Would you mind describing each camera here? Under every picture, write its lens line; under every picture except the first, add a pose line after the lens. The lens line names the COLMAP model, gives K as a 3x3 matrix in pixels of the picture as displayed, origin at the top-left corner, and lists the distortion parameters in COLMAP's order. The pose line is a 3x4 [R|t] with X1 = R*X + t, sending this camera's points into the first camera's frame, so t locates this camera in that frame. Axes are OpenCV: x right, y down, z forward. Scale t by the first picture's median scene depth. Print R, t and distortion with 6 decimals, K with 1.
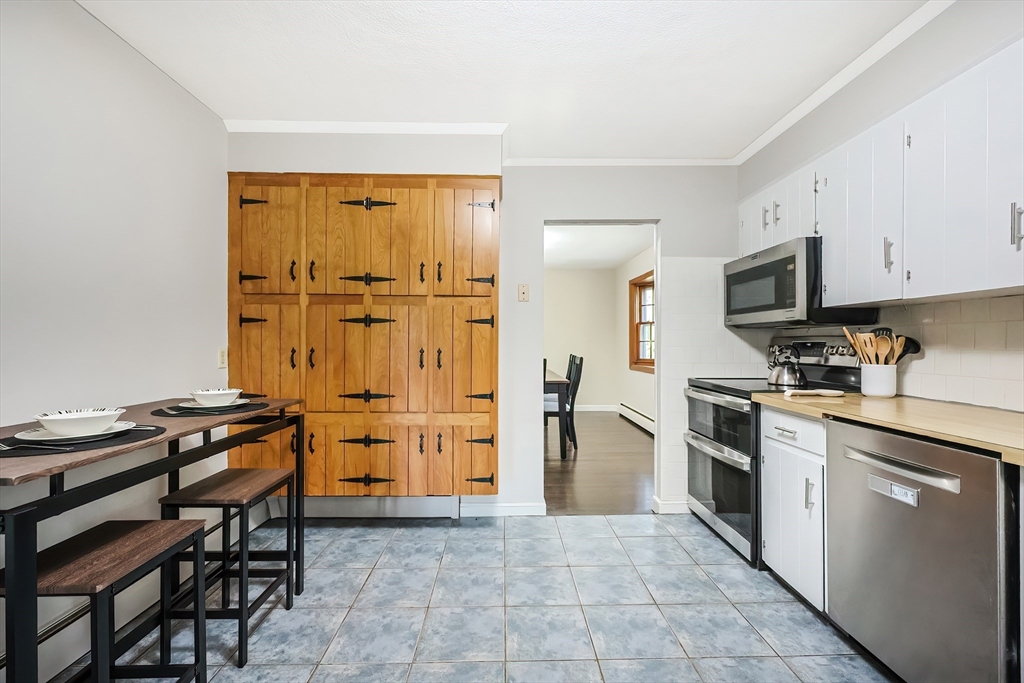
lens RADIAL K [[436.1, 0, 508.2], [0, 436.1, 342.9], [0, 0, 1]] dist [0.001848, 0.000571]
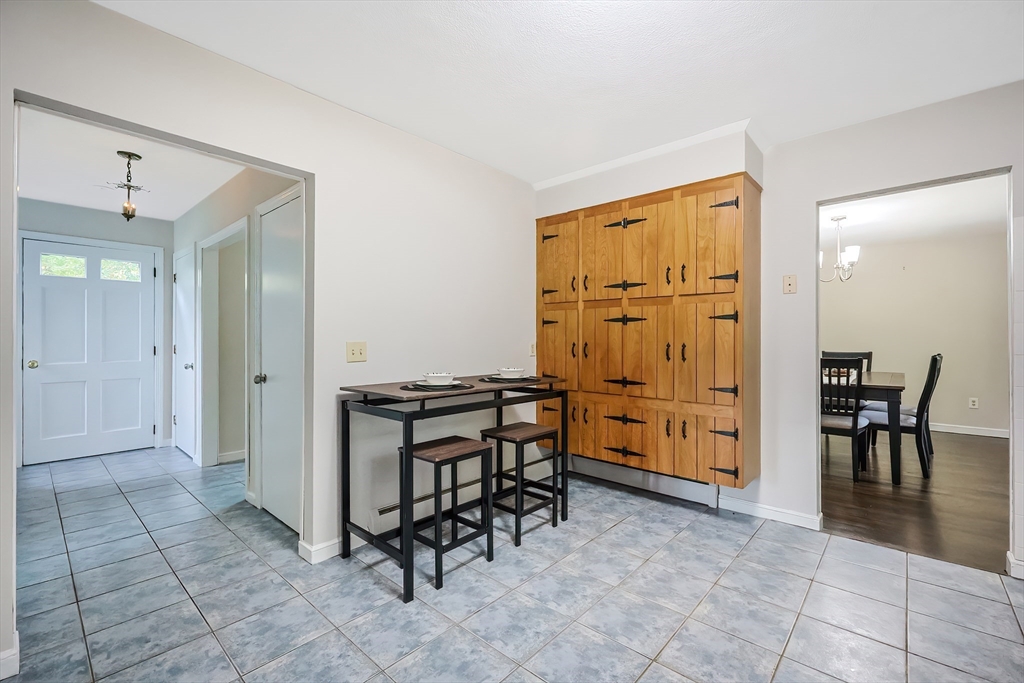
lens RADIAL K [[436.1, 0, 523.1], [0, 436.1, 339.9], [0, 0, 1]] dist [0.001848, 0.000571]
pose [[0.741369, 0.000330, -0.671098, 0.282640], [-0.001172, 0.999999, -0.000802, 0.005757], [0.671097, 0.001381, 0.741368, -0.086616]]
